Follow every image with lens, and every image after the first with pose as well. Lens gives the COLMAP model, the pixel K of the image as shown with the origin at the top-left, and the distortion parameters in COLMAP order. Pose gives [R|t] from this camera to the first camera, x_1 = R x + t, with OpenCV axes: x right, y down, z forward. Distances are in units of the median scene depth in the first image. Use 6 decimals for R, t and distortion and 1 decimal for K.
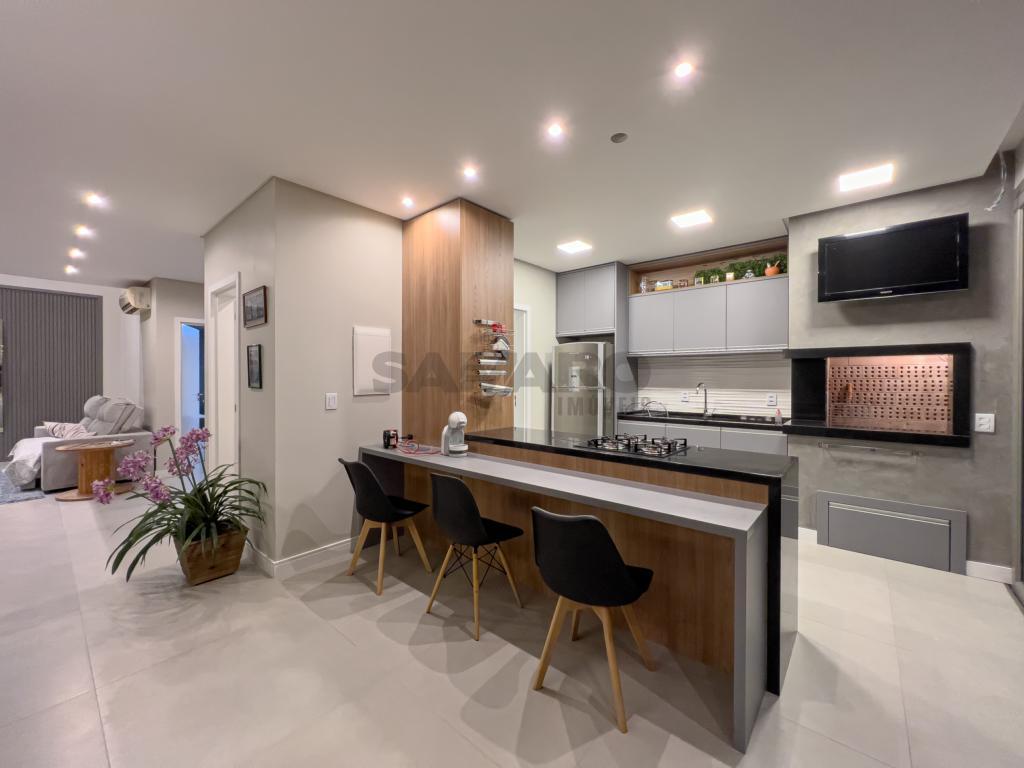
lens RADIAL K [[411.7, 0, 510.1], [0, 411.7, 383.4], [0, 0, 1]] dist [-0.005414, 0.001399]
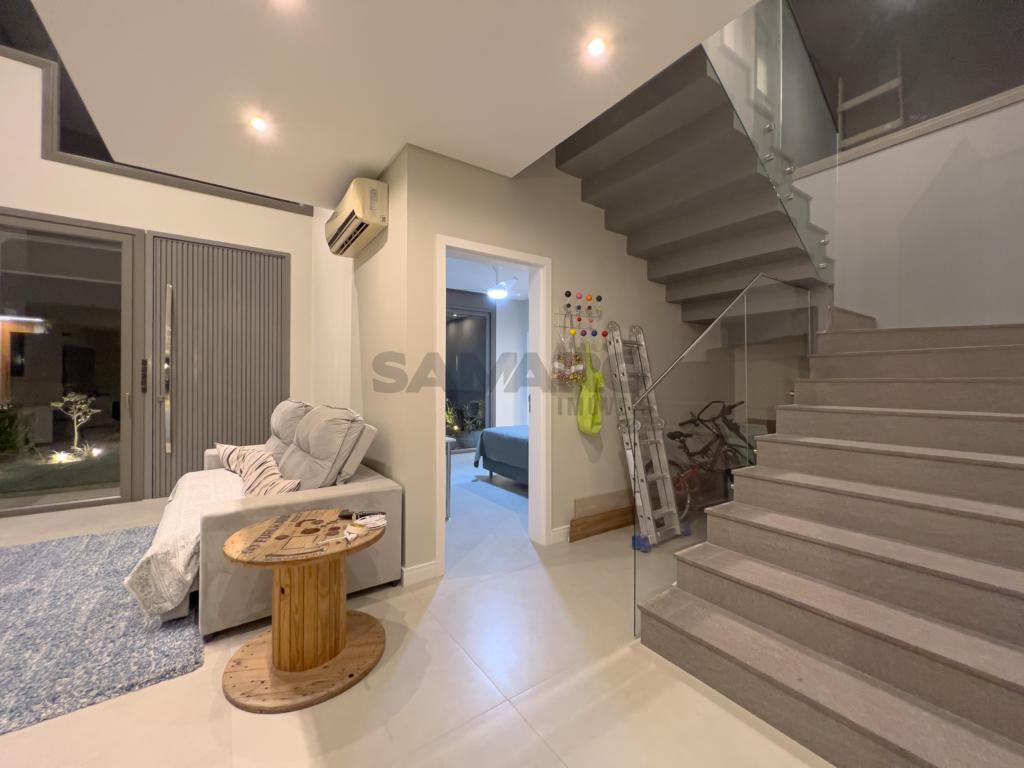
lens RADIAL K [[411.7, 0, 514.7], [0, 411.7, 383.4], [0, 0, 1]] dist [-0.005414, 0.001399]
pose [[0.969354, 0.000063, -0.245669, -0.751301], [-0.001021, 0.999992, -0.003776, 0.010852], [0.245667, 0.003911, 0.969346, 0.693605]]
